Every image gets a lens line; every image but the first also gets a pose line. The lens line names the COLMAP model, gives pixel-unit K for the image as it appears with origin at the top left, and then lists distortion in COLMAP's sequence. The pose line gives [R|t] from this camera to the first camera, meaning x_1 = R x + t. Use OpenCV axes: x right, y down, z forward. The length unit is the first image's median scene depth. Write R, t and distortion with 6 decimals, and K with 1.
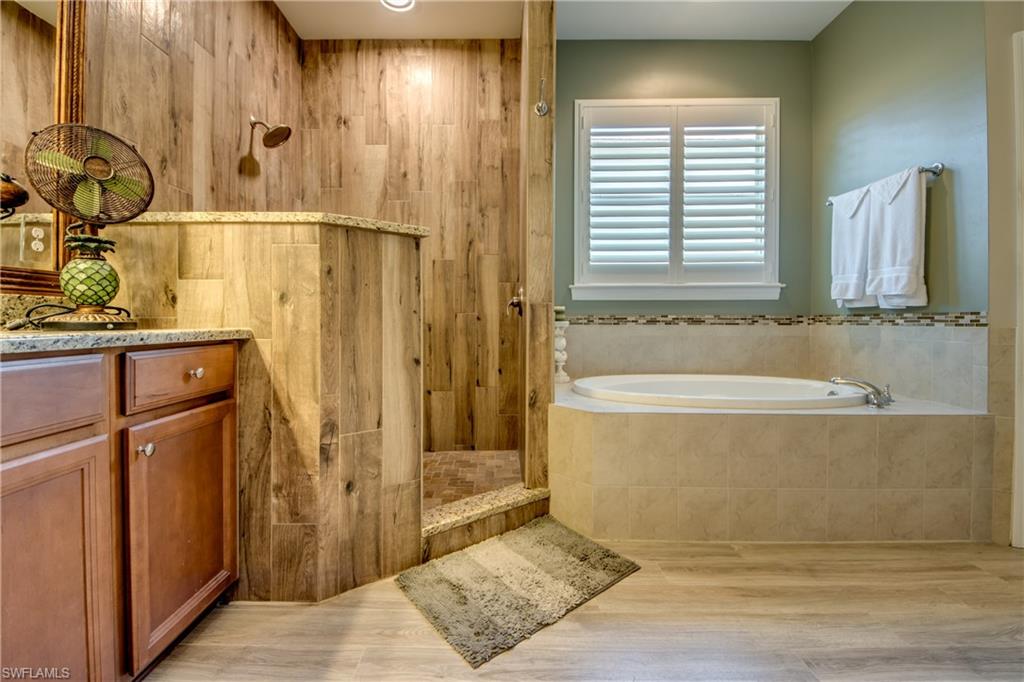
lens RADIAL K [[450.2, 0, 506.0], [0, 450.2, 321.4], [0, 0, 1]] dist [0.045095, -0.033667]
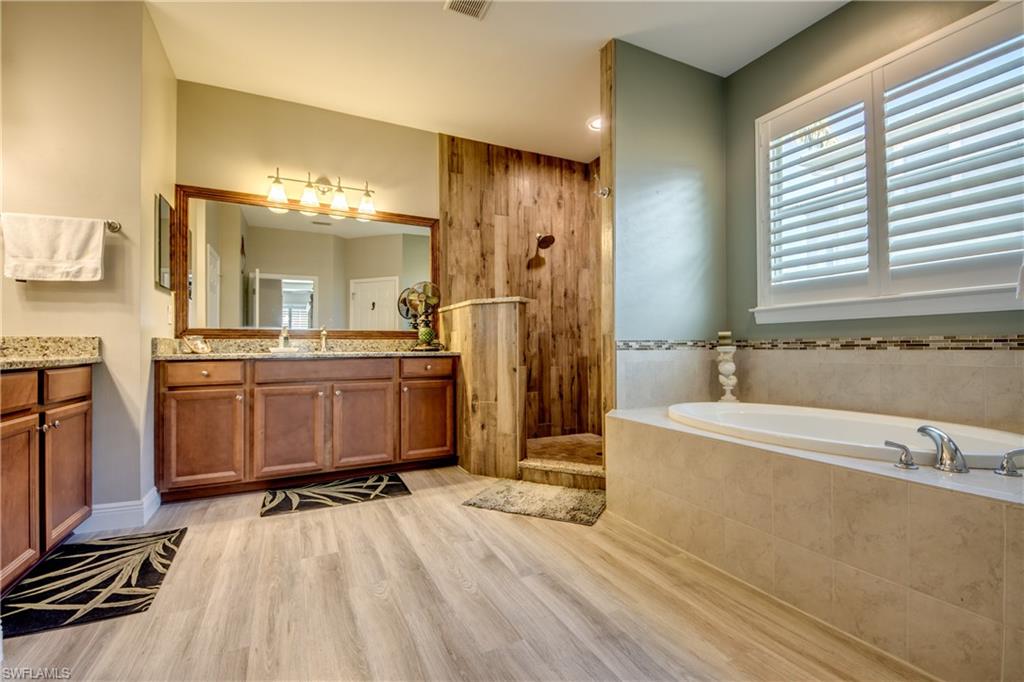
lens RADIAL K [[453.7, 0, 512.0], [0, 453.7, 341.0], [0, 0, 1]] dist [0.048230, -0.034661]
pose [[0.437917, -0.017685, -0.898841, 1.321231], [0.007395, 0.999844, -0.016070, 0.001237], [0.898985, 0.000391, 0.437980, 0.161301]]
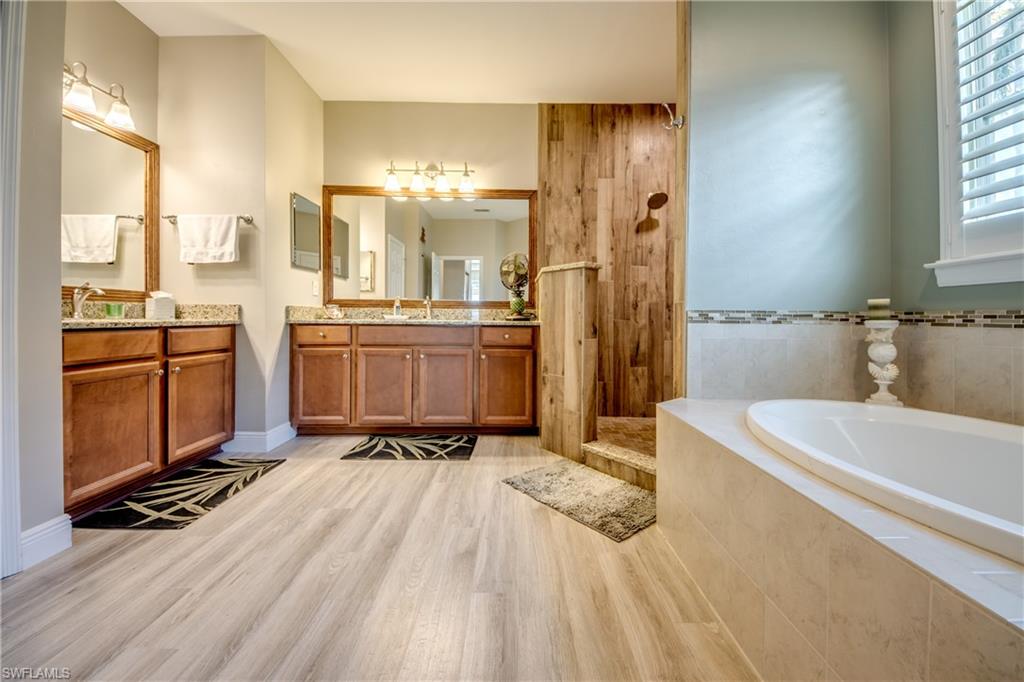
lens RADIAL K [[398.7, 0, 514.2], [0, 398.7, 319.5], [0, 0, 1]] dist [0.057547, -0.041236]
pose [[0.003342, 0.001895, -0.999993, 1.161219], [-0.008605, 0.999961, 0.001866, 0.003107], [0.999957, 0.008599, 0.003358, 0.675648]]
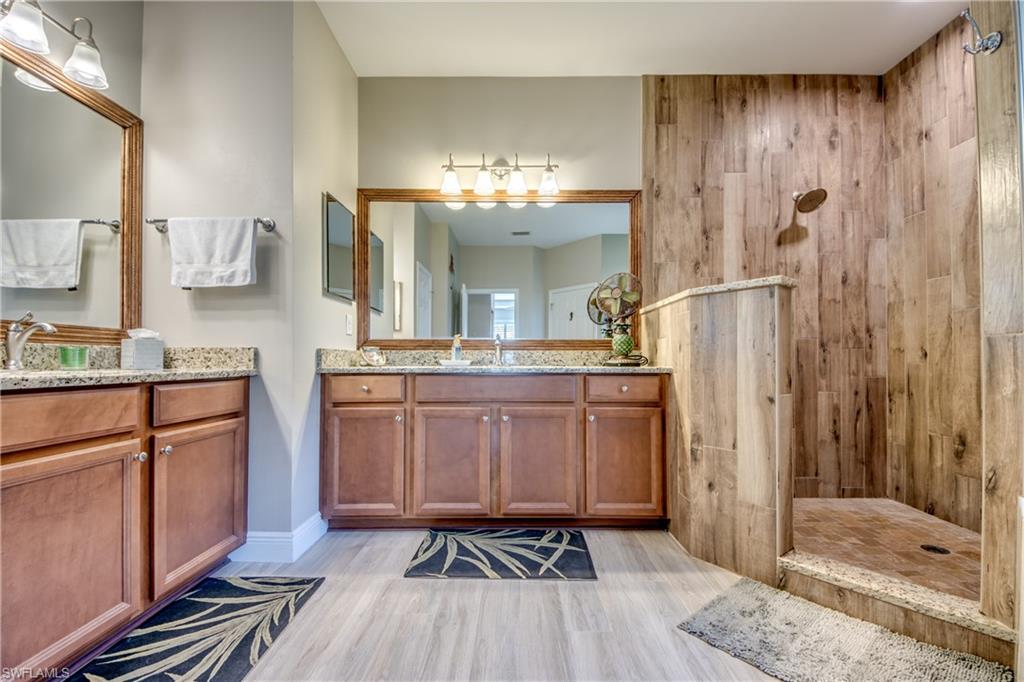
lens RADIAL K [[429.8, 0, 510.8], [0, 429.8, 353.7], [0, 0, 1]] dist [0.040813, -0.031953]
pose [[-0.010610, -0.018790, -0.999767, 0.779172], [-0.000498, 0.999823, -0.018786, -0.002685], [0.999944, 0.000298, -0.010617, 0.344759]]
